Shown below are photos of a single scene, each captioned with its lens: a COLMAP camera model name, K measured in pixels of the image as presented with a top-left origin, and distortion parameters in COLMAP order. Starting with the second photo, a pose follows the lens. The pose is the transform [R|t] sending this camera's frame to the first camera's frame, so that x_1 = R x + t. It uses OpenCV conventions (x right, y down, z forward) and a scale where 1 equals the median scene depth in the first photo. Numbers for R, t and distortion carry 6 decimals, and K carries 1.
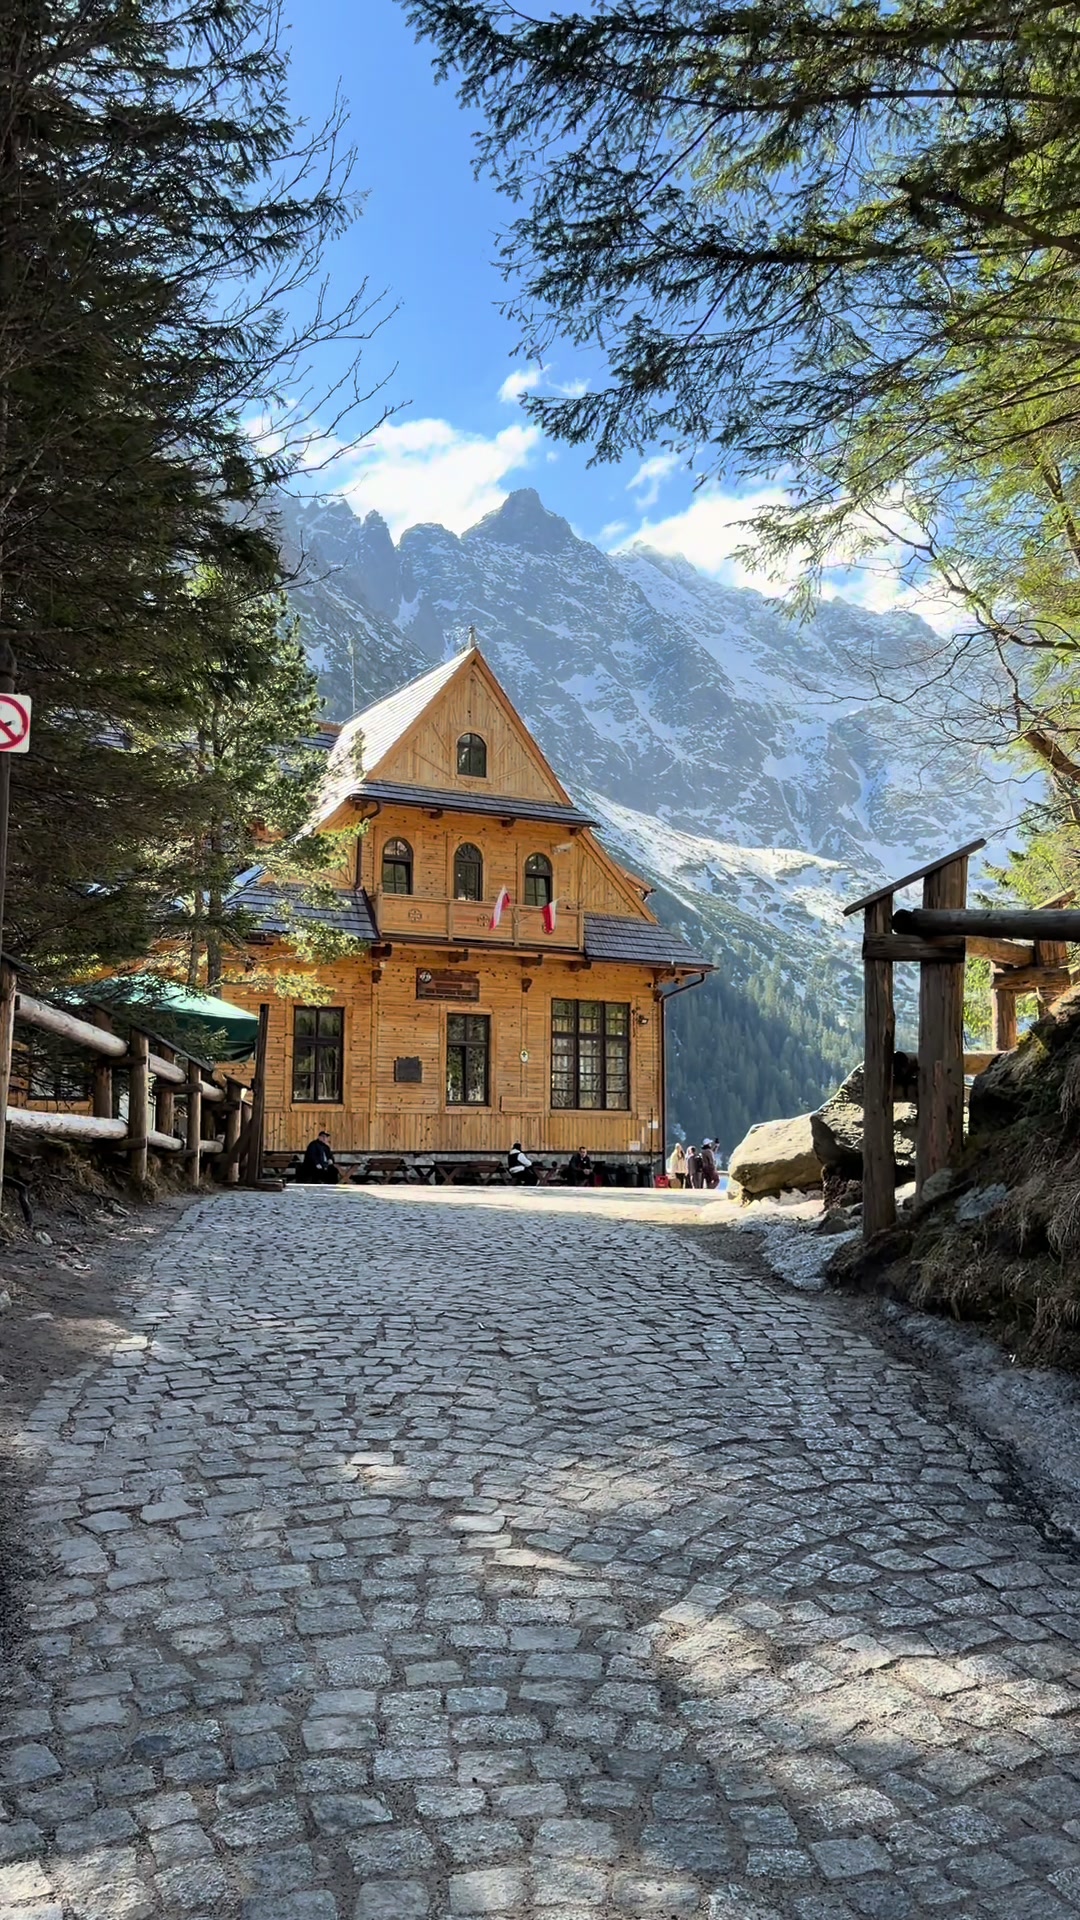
lens RADIAL K [[1514.5, 0, 538.9], [0, 1514.5, 959.4], [0, 0, 1]] dist [0.098010, -0.001991]
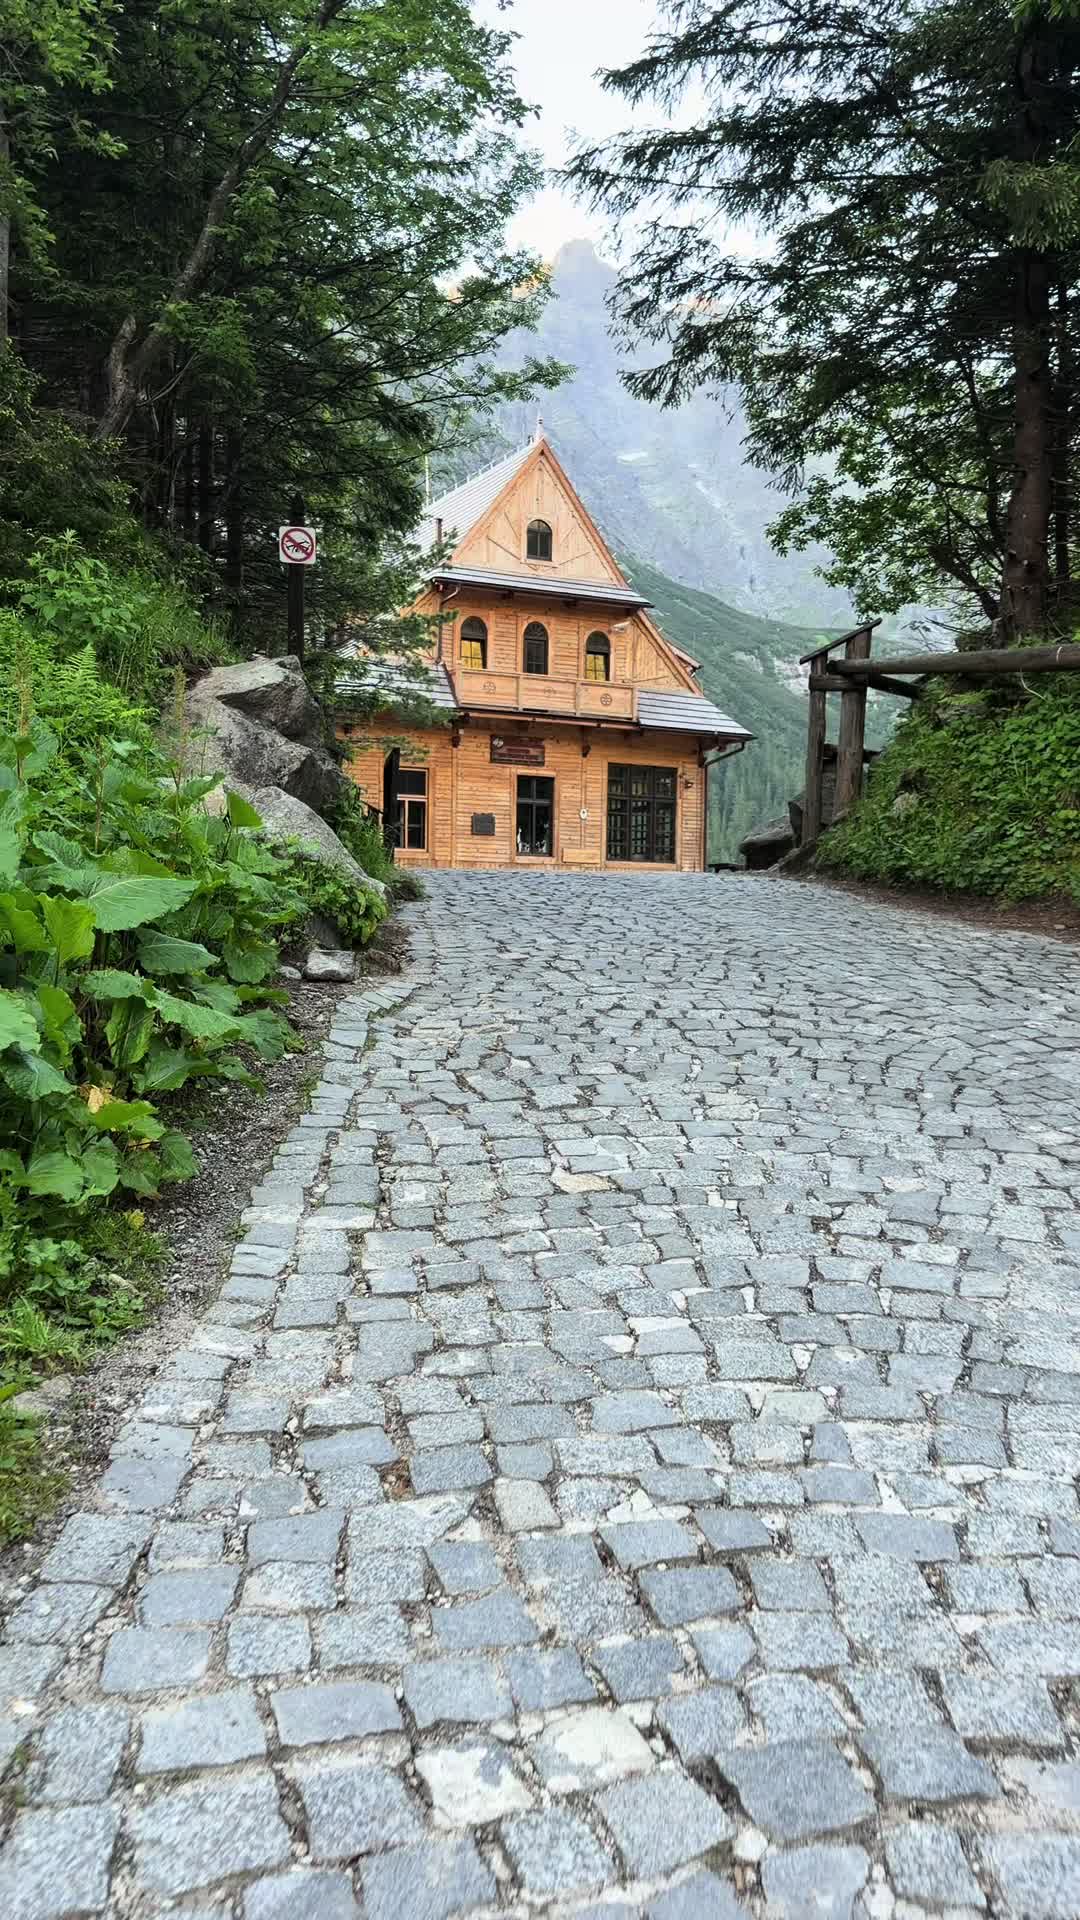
lens RADIAL K [[1514.5, 0, 543.9], [0, 1514.5, 973.0], [0, 0, 1]] dist [0.098010, -0.001991]
pose [[0.999608, 0.009667, -0.026279, -0.008636], [-0.005648, 0.988835, 0.148910, 0.012512], [0.027426, -0.148703, 0.988502, -0.157678]]
